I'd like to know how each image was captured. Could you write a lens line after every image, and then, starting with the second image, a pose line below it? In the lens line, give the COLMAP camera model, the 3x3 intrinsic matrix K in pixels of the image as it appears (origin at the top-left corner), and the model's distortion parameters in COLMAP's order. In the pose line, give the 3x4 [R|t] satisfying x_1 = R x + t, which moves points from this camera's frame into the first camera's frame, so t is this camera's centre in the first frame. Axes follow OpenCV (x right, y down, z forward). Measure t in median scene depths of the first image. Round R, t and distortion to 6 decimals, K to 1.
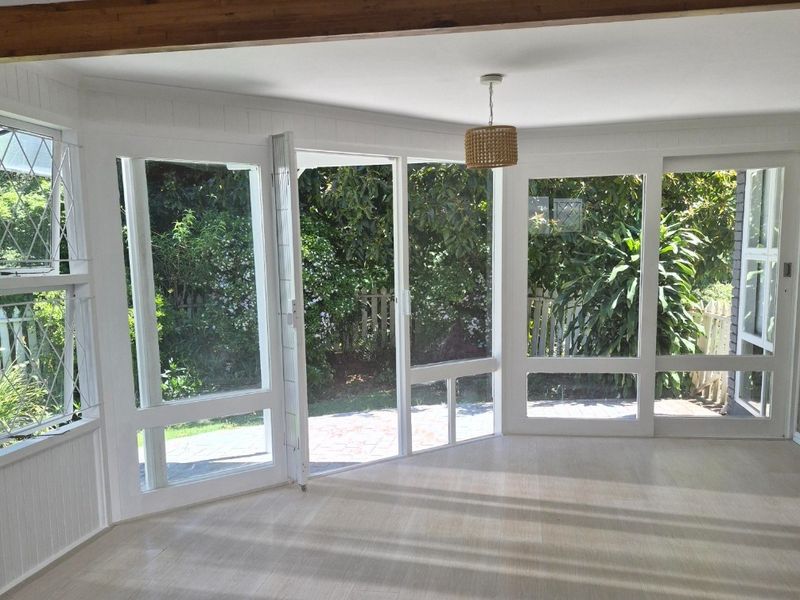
lens RADIAL K [[724.4, 0, 401.1], [0, 724.4, 349.0], [0, 0, 1]] dist [0.072760, -0.008931]
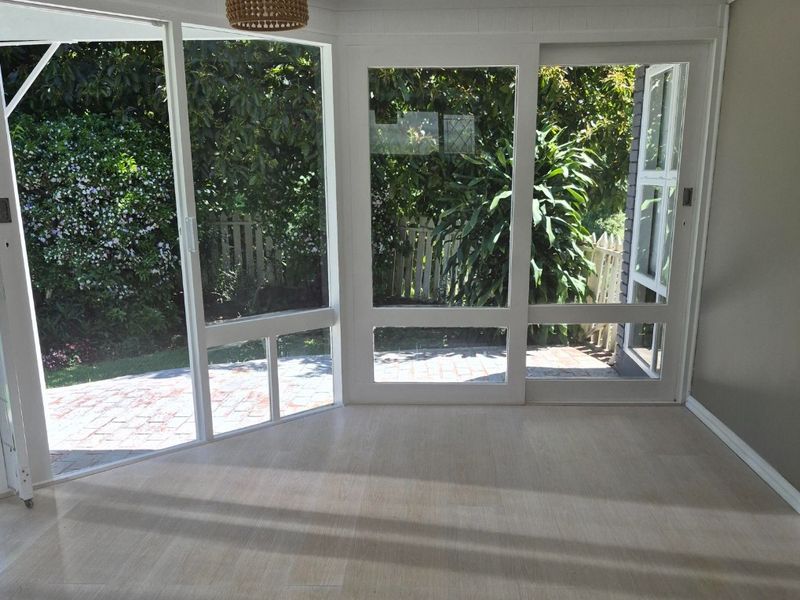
lens RADIAL K [[724.4, 0, 401.1], [0, 724.4, 349.0], [0, 0, 1]] dist [0.072760, -0.008931]
pose [[0.993144, -0.011928, 0.116287, 0.083639], [0.000386, 0.995110, 0.098771, -0.015687], [-0.116896, -0.098049, 0.988292, 0.162571]]
